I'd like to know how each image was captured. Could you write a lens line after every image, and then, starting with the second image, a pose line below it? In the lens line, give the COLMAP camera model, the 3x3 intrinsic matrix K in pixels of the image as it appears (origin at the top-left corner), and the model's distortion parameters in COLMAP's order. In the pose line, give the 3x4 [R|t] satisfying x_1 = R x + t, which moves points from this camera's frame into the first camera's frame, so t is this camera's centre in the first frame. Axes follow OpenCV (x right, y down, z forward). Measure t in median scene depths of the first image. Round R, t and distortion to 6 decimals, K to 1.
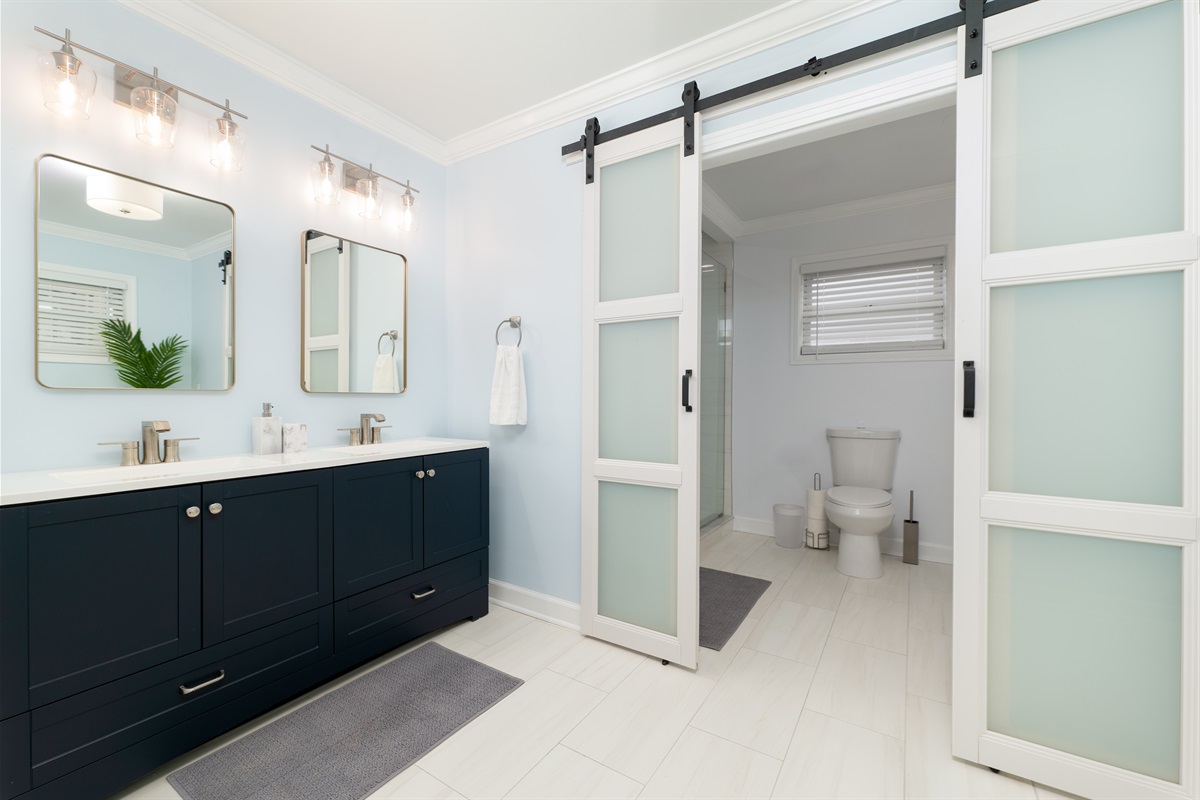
lens RADIAL K [[489.3, 0, 588.9], [0, 489.3, 399.2], [0, 0, 1]] dist [0.001447, 0.000485]
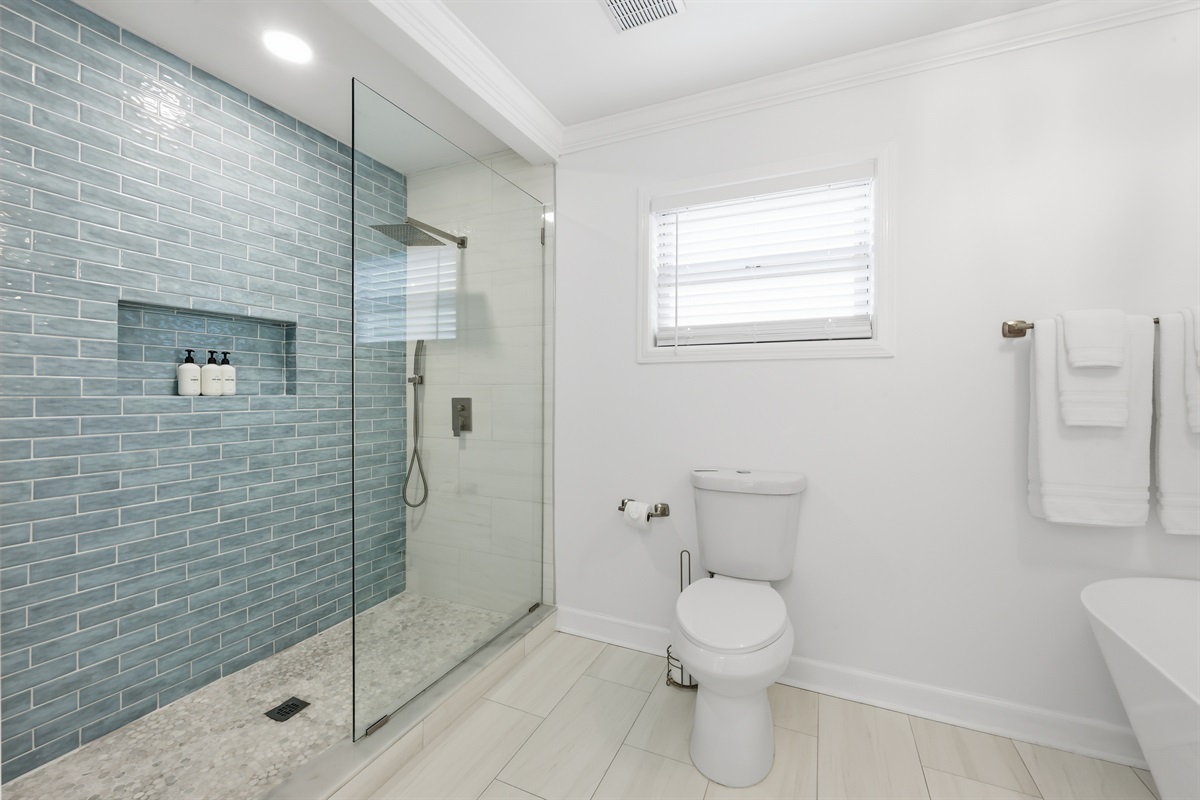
lens RADIAL K [[489.3, 0, 597.9], [0, 489.3, 390.2], [0, 0, 1]] dist [0.001447, 0.000485]
pose [[0.990456, -0.010015, 0.137467, 0.475754], [0.009133, 0.999933, 0.007041, -0.068524], [-0.137528, -0.005718, 0.990481, 0.685331]]
